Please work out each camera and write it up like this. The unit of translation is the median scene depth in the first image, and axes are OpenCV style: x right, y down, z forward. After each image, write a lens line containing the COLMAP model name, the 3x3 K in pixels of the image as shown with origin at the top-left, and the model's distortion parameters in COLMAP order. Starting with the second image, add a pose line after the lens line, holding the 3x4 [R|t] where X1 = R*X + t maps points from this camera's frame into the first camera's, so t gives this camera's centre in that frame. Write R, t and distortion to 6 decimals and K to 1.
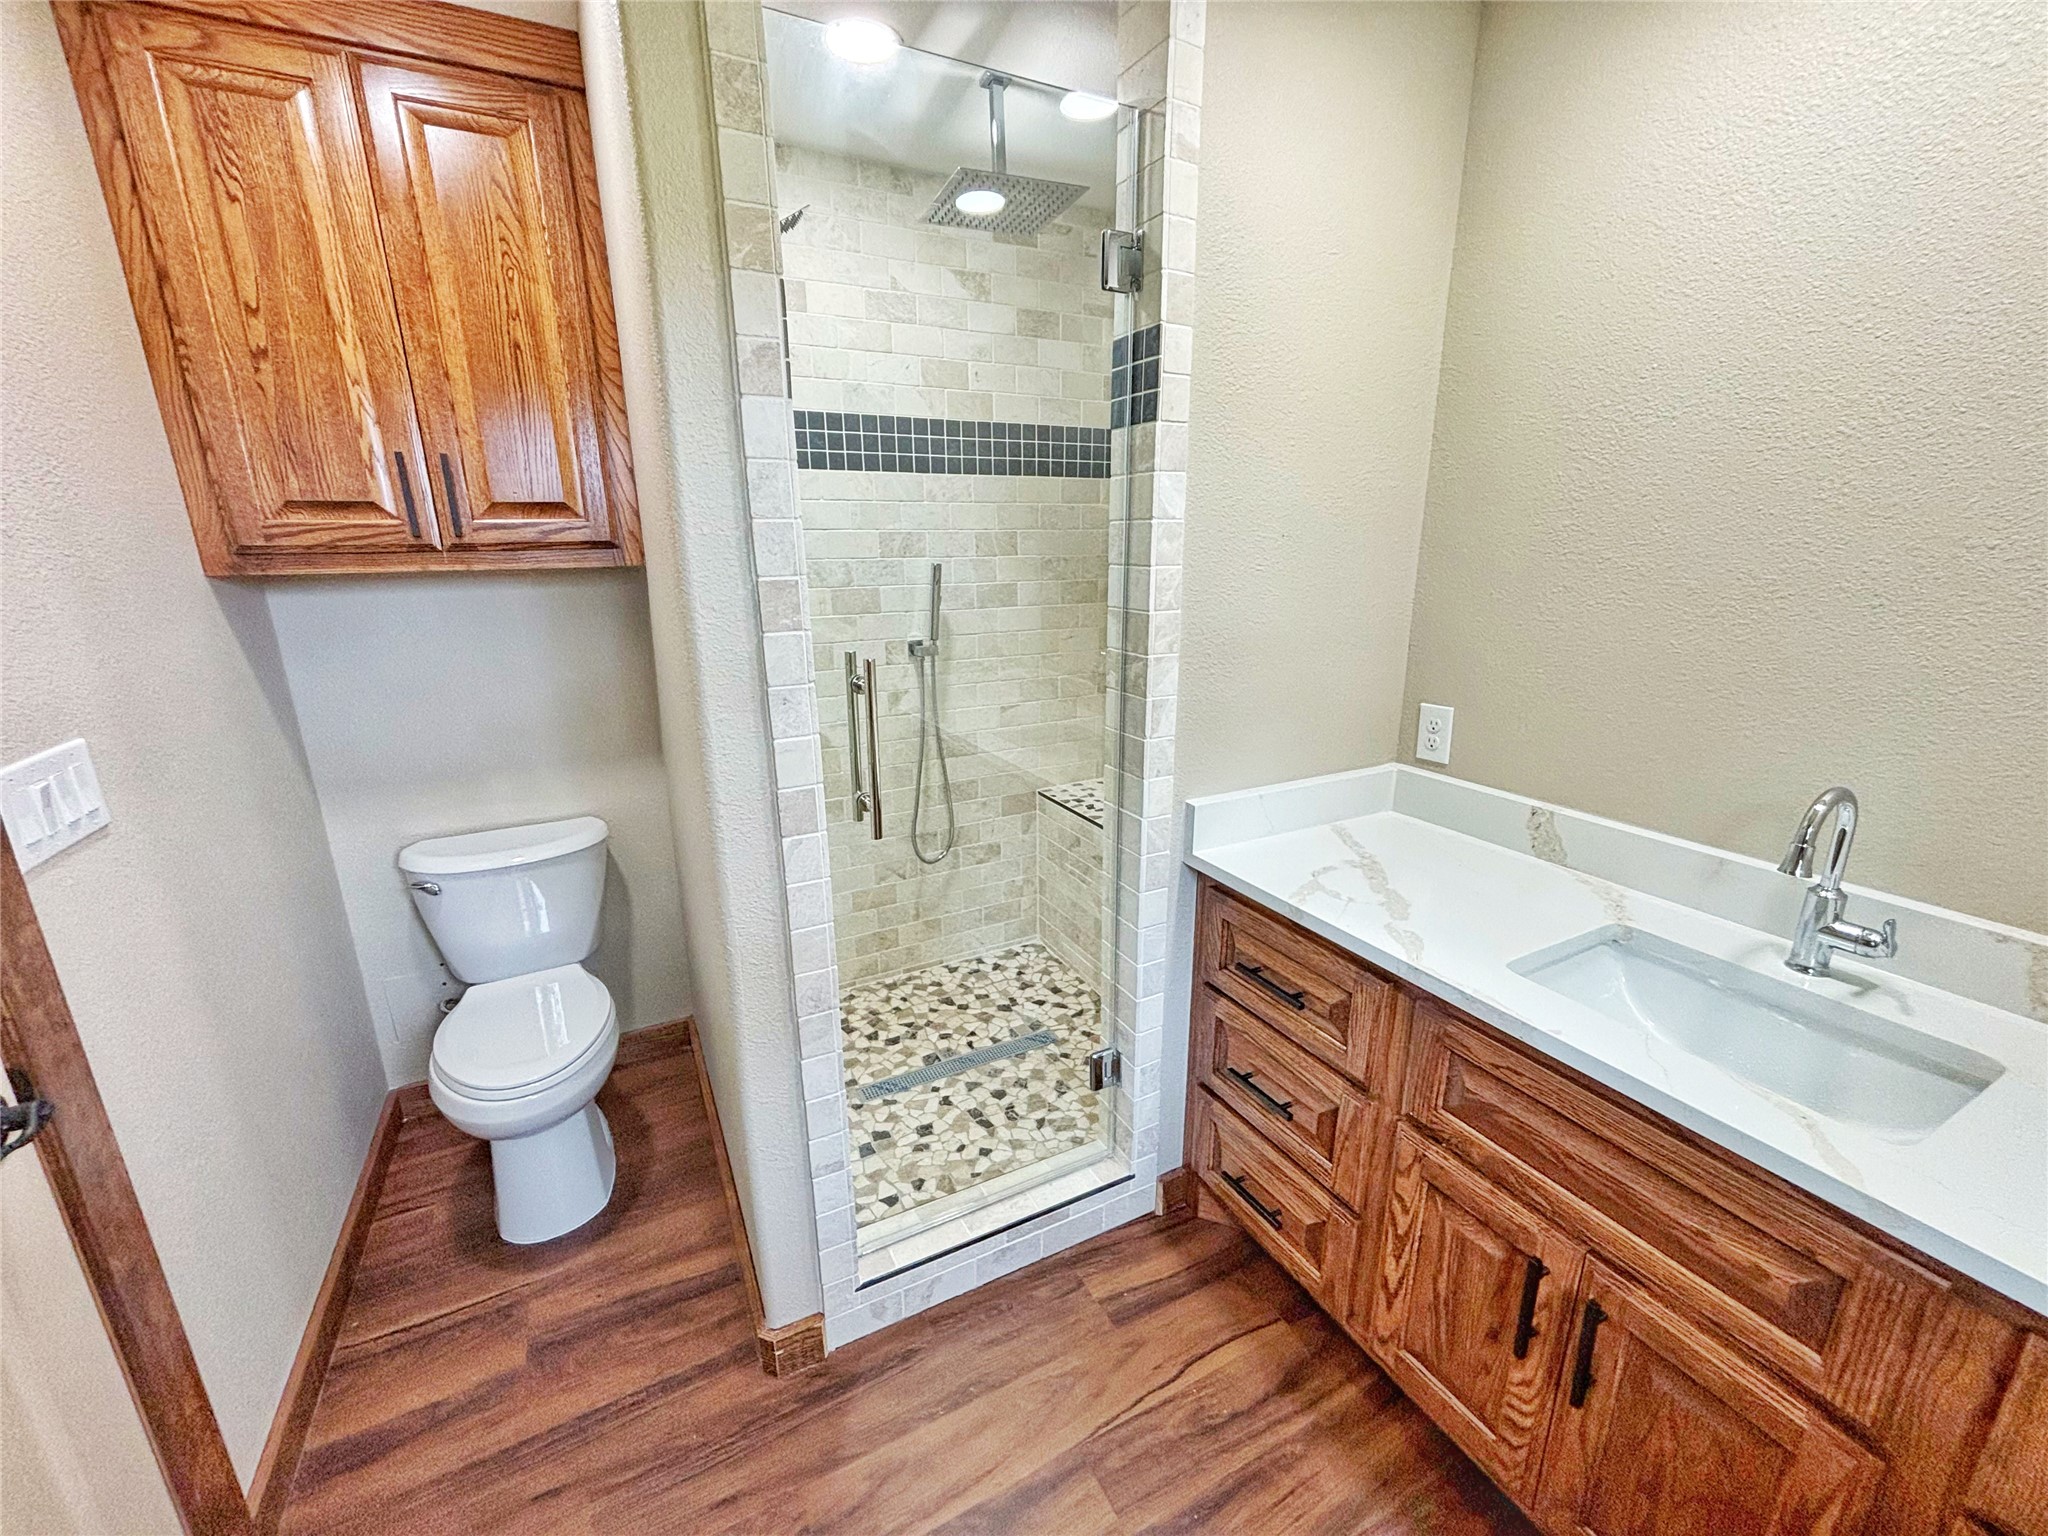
lens RADIAL K [[835.4, 0, 1024.0], [0, 835.4, 768.0], [0, 0, 1]] dist [0.014471, -0.000362]
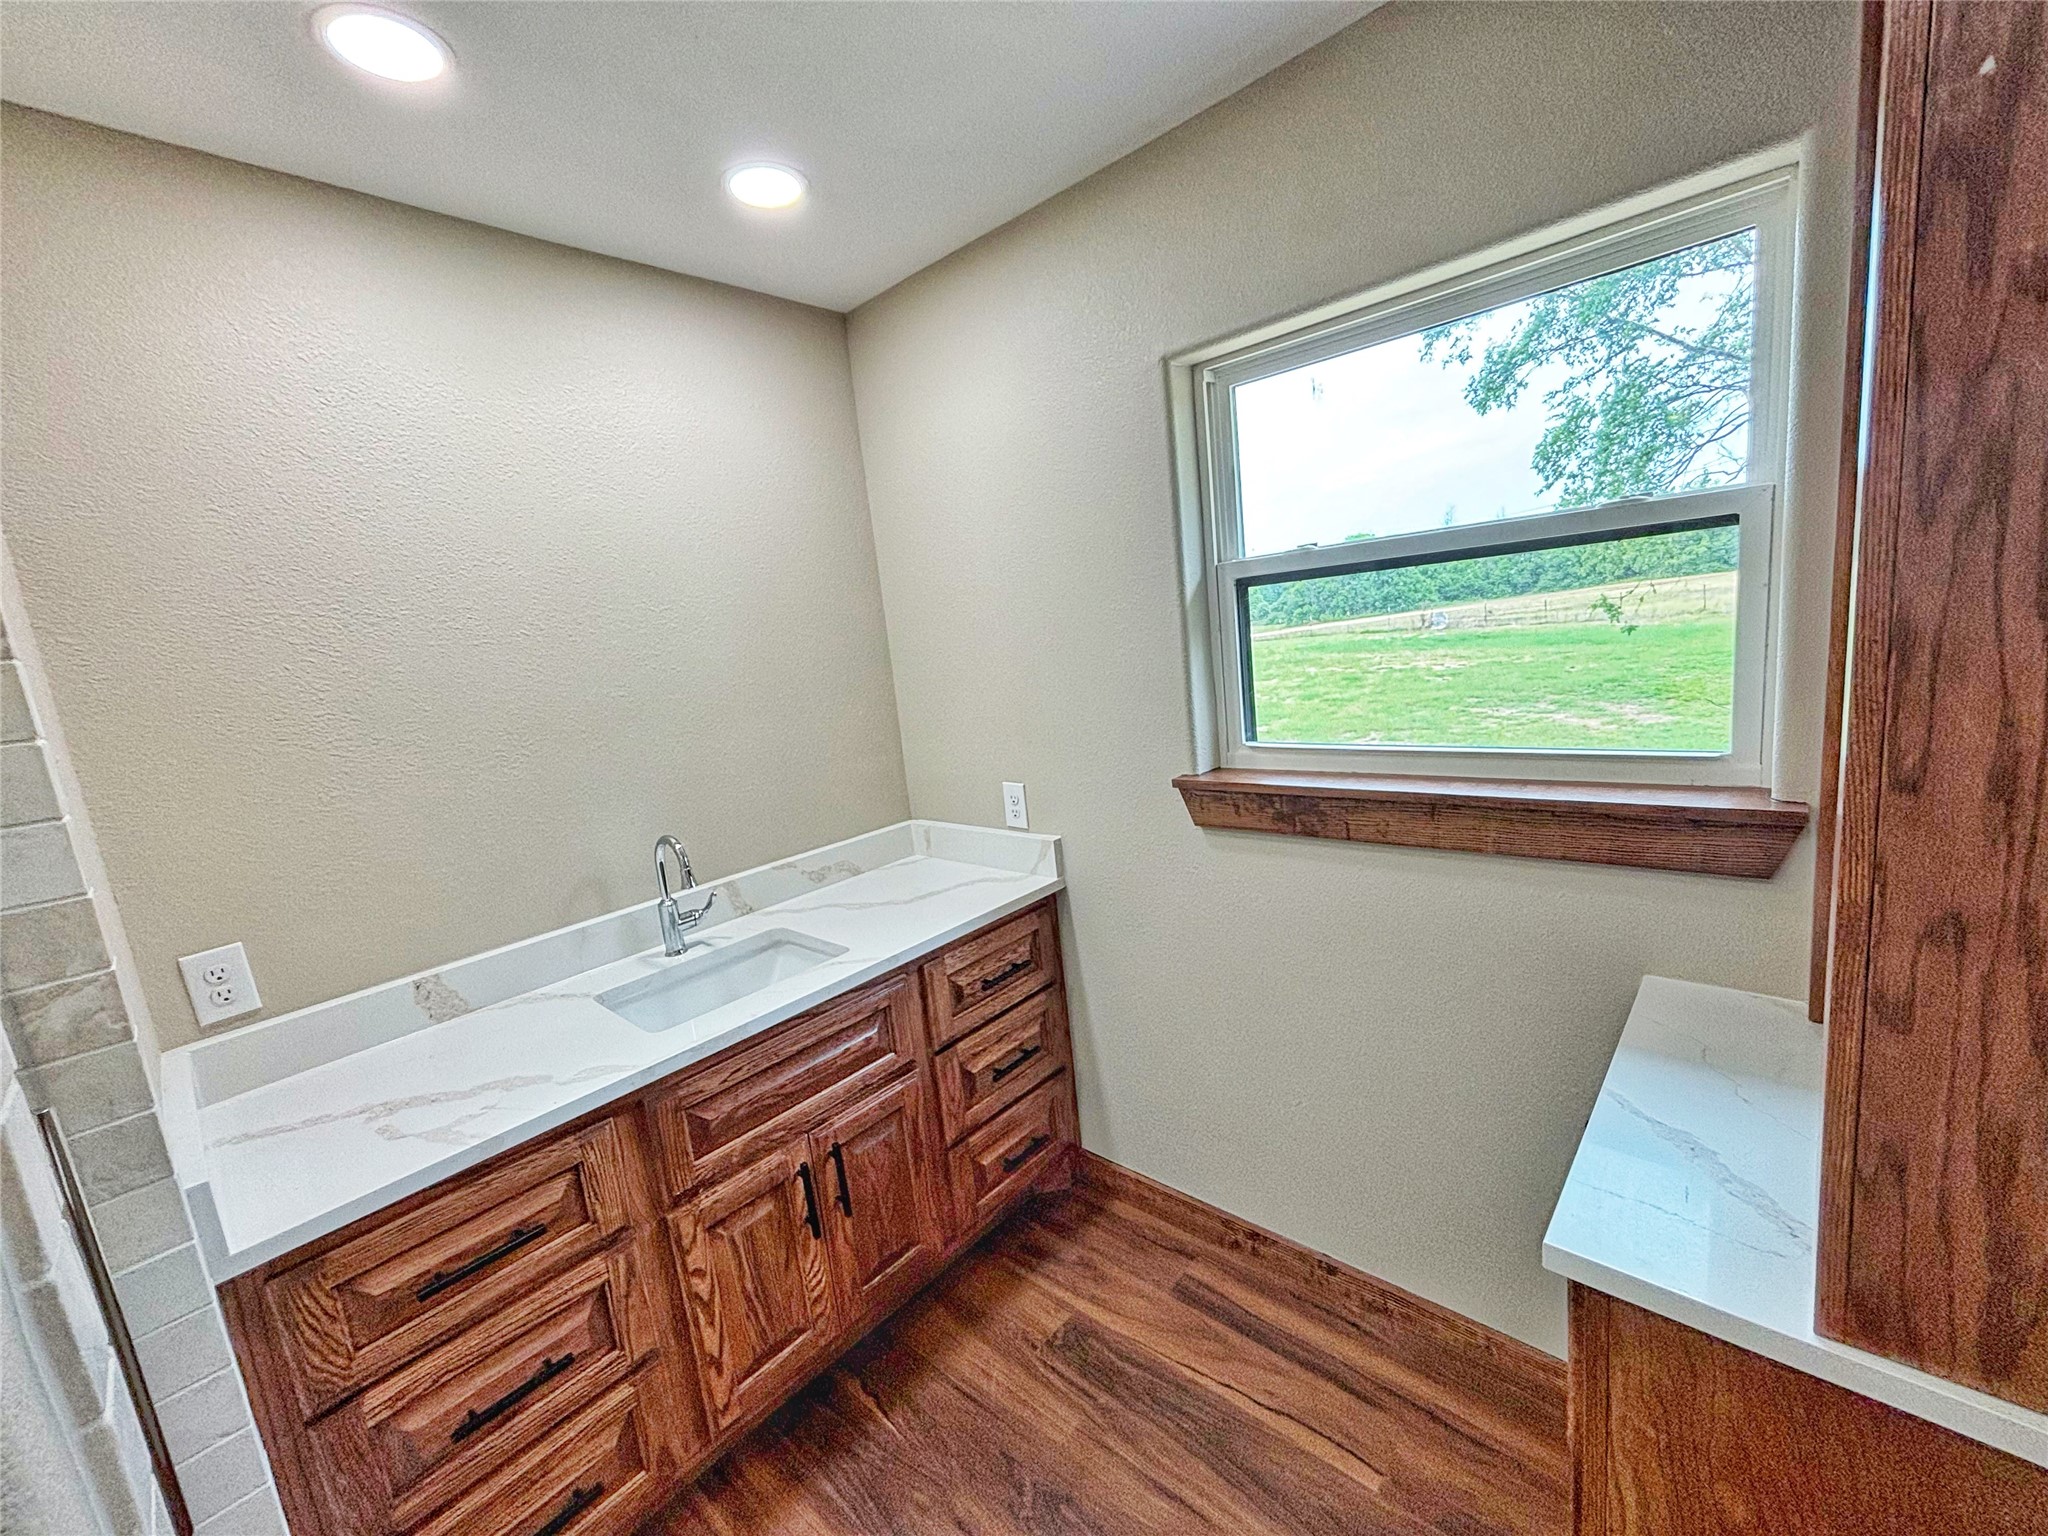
lens RADIAL K [[835.4, 0, 1024.0], [0, 835.4, 768.0], [0, 0, 1]] dist [0.014471, -0.000362]
pose [[-0.322574, -0.120668, 0.938821, -0.711836], [0.358203, 0.902515, 0.239078, -0.215834], [-0.876149, 0.413409, -0.247904, 0.678075]]
